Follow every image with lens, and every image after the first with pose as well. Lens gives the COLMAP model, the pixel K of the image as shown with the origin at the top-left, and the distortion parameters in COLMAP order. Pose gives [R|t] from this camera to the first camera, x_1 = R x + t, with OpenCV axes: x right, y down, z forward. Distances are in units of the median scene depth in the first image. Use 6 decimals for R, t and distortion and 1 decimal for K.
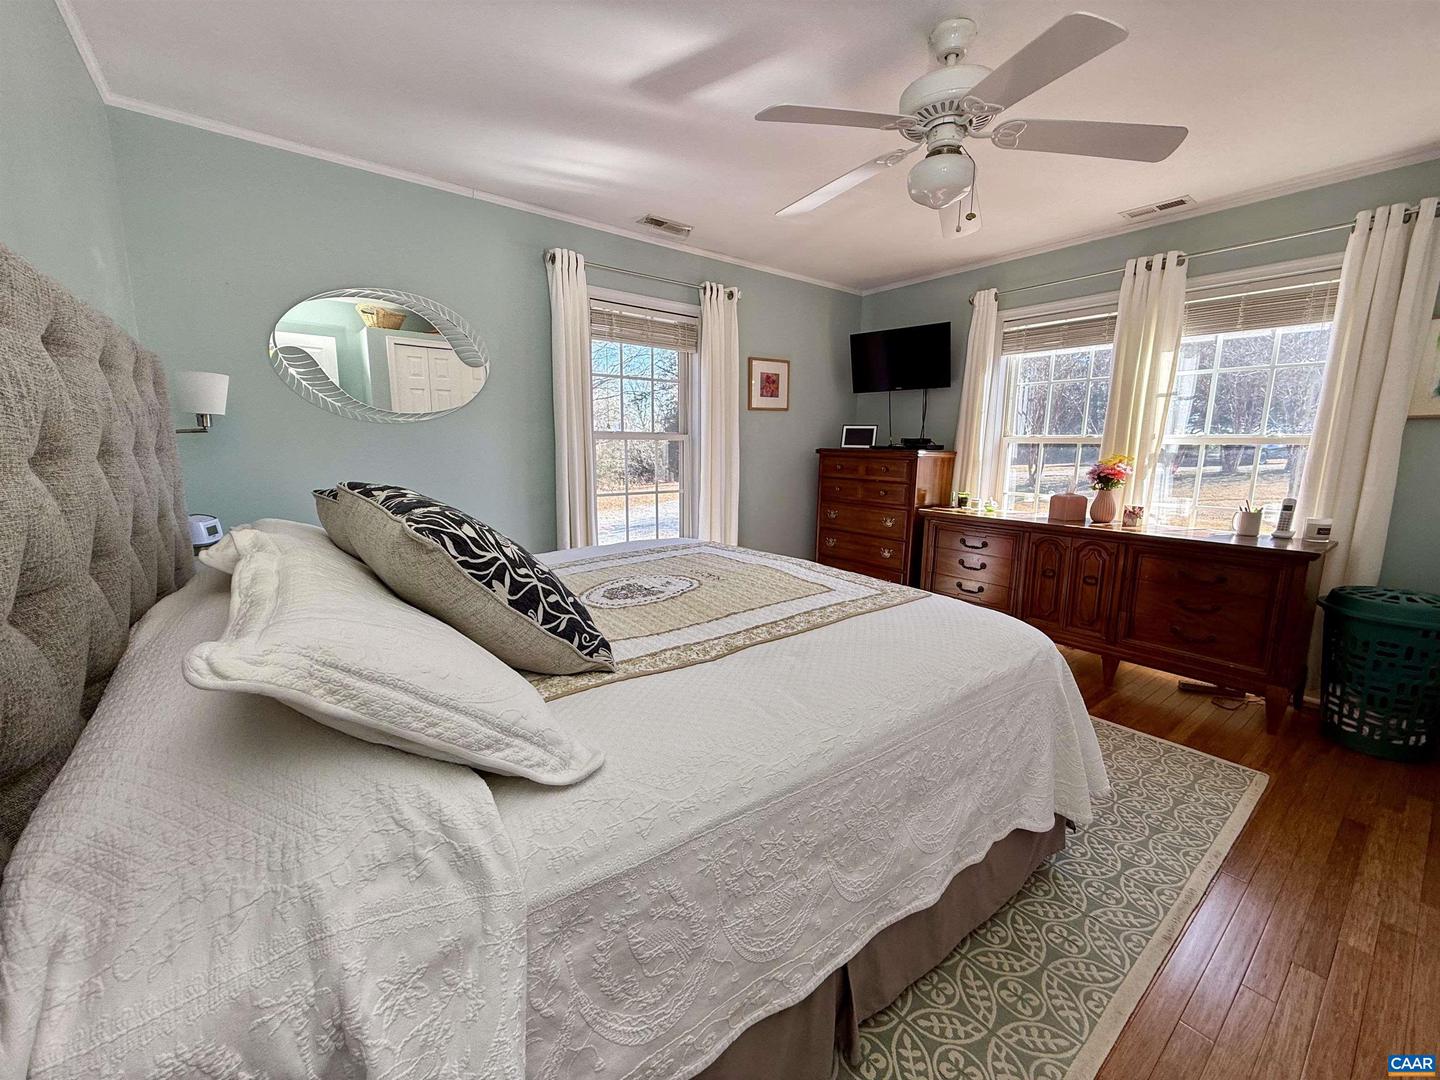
lens RADIAL K [[572.5, 0, 720.3], [0, 572.5, 540.7], [0, 0, 1]] dist [0.000011, 0.000616]
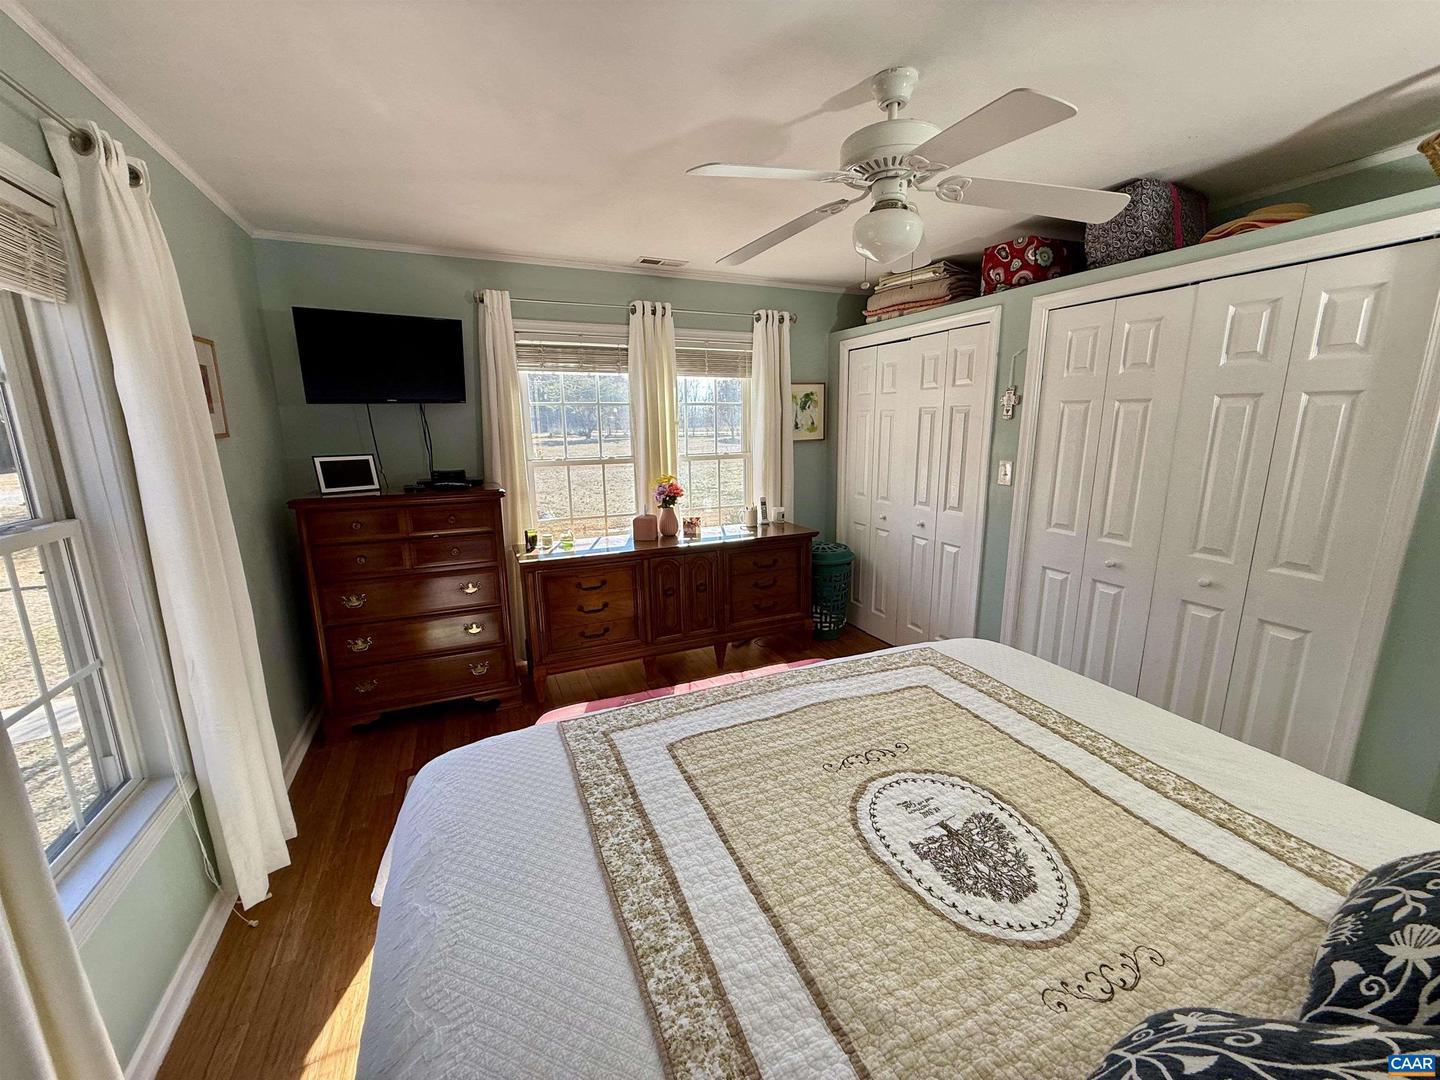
lens RADIAL K [[572.5, 0, 721.8], [0, 572.5, 542.0], [0, 0, 1]] dist [0.000011, 0.000616]
pose [[0.236737, -0.208062, 0.949034, -0.372838], [0.180819, 0.969171, 0.167371, -0.184145], [-0.954600, 0.131980, 0.267060, 0.583806]]
